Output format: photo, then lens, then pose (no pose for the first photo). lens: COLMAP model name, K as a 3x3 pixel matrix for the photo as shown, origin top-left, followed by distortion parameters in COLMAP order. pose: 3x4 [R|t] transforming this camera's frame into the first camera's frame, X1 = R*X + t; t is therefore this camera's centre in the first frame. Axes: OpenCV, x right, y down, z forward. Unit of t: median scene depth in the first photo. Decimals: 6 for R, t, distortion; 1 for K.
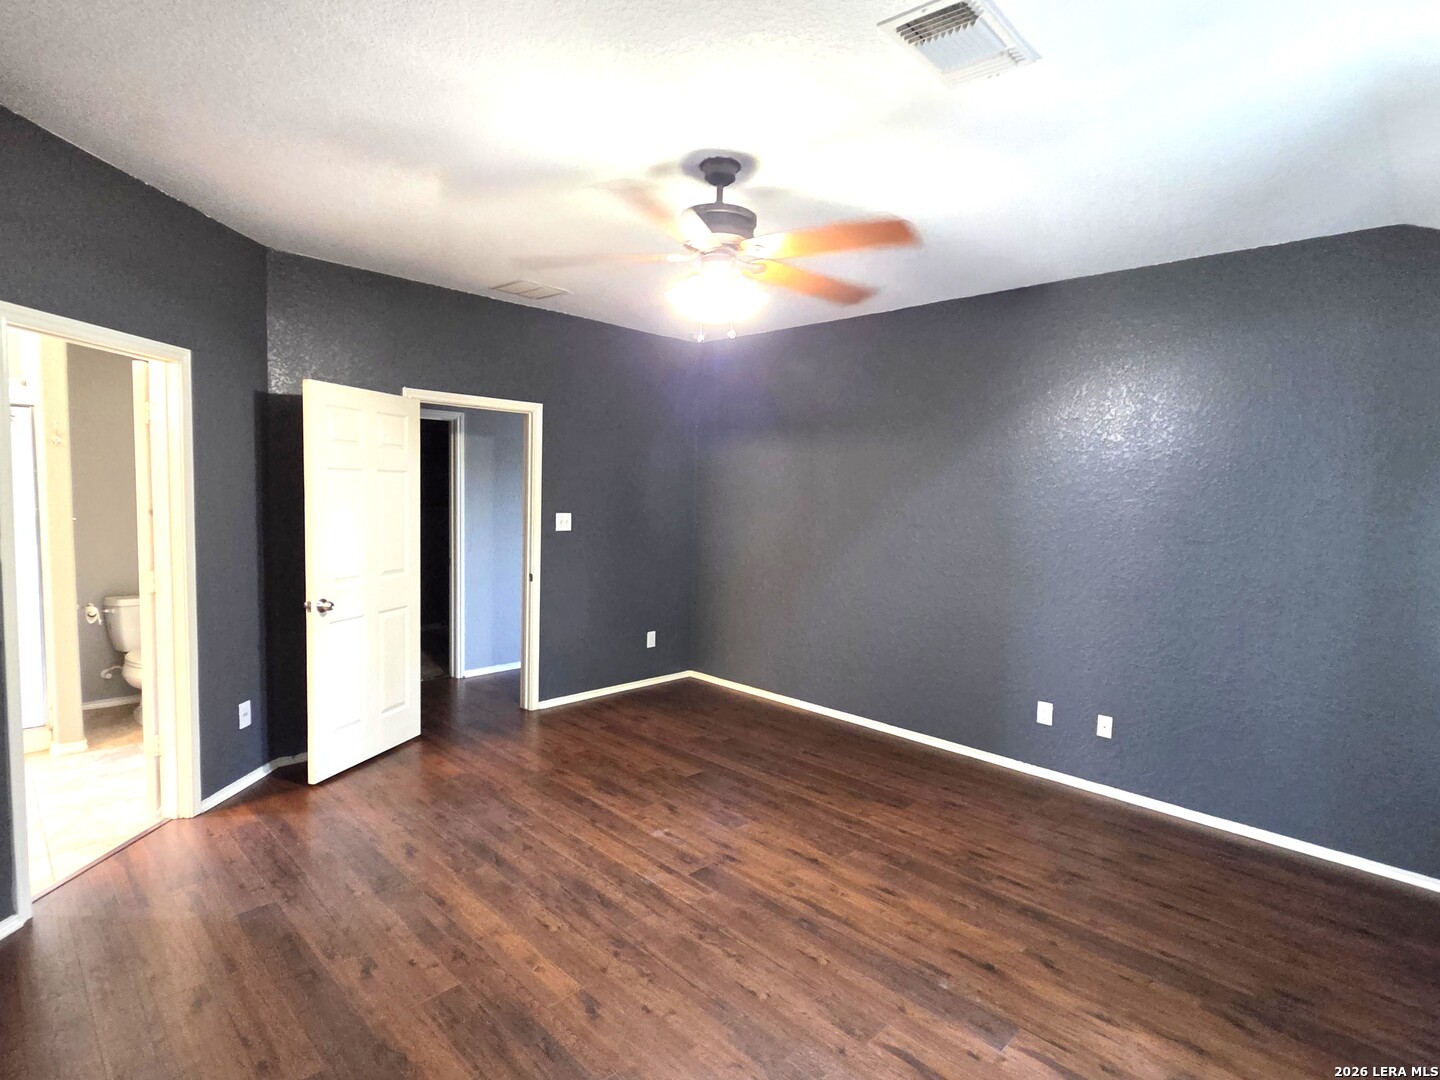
lens RADIAL K [[737.6, 0, 719.1], [0, 737.6, 541.3], [0, 0, 1]] dist [-0.003128, 0.004943]
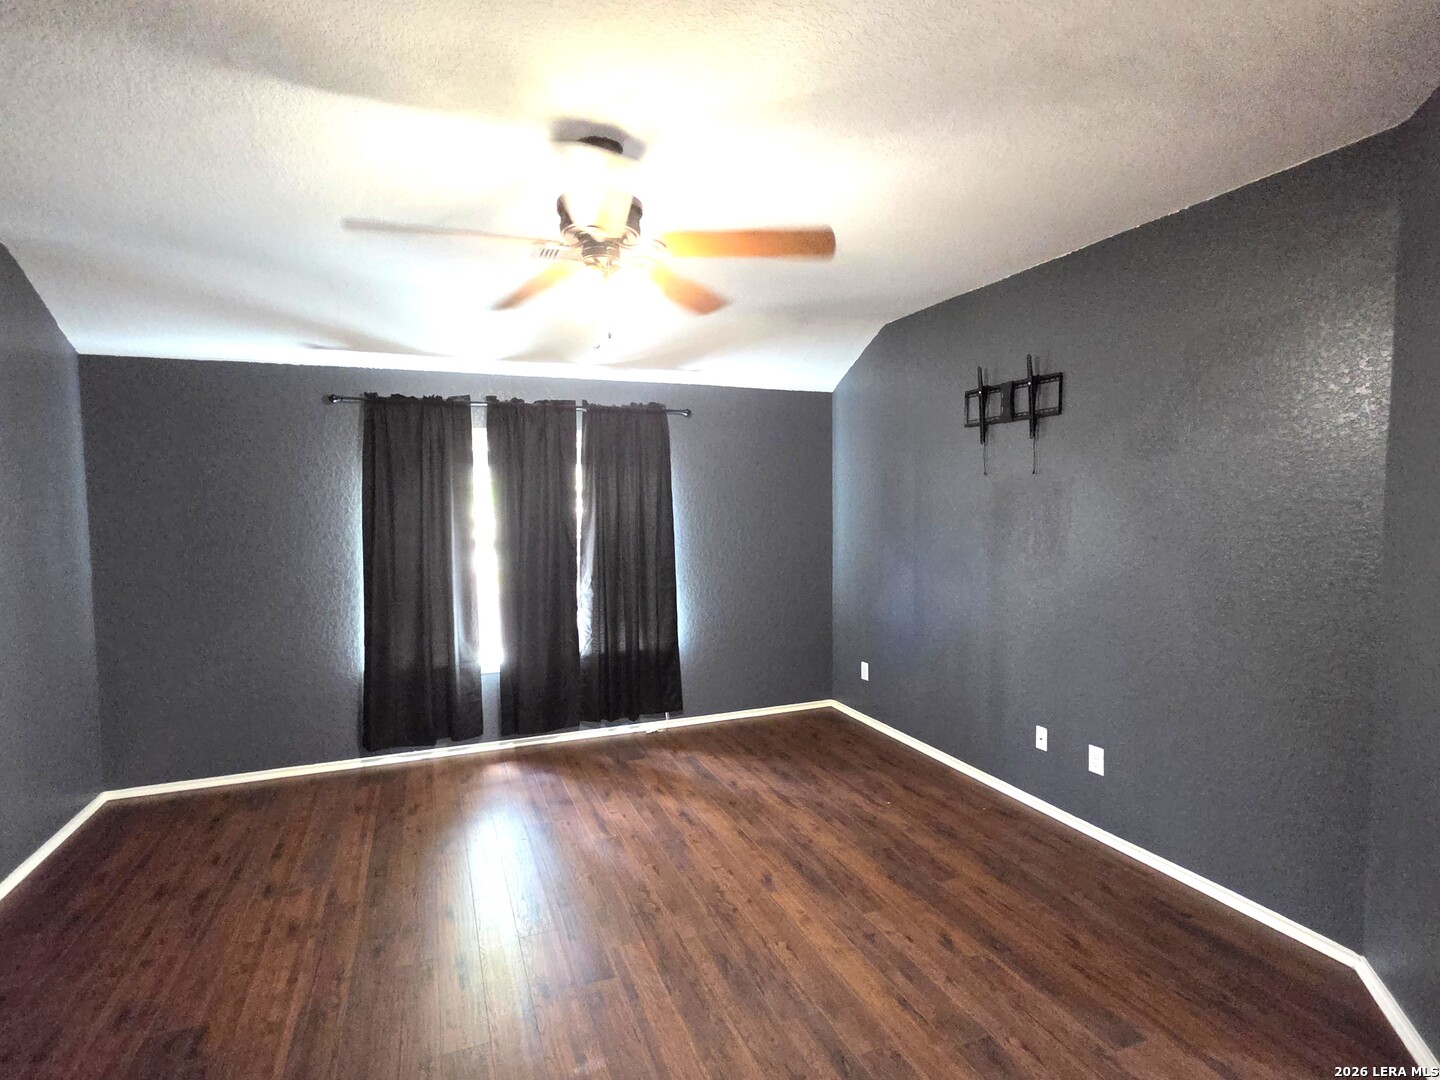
lens RADIAL K [[737.6, 0, 720.0], [0, 737.6, 537.7], [0, 0, 1]] dist [-0.003128, 0.004943]
pose [[-0.915469, -0.040975, 0.400297, -0.502504], [0.010653, 0.991985, 0.125905, -0.150654], [-0.402247, 0.119526, -0.907695, 1.792663]]
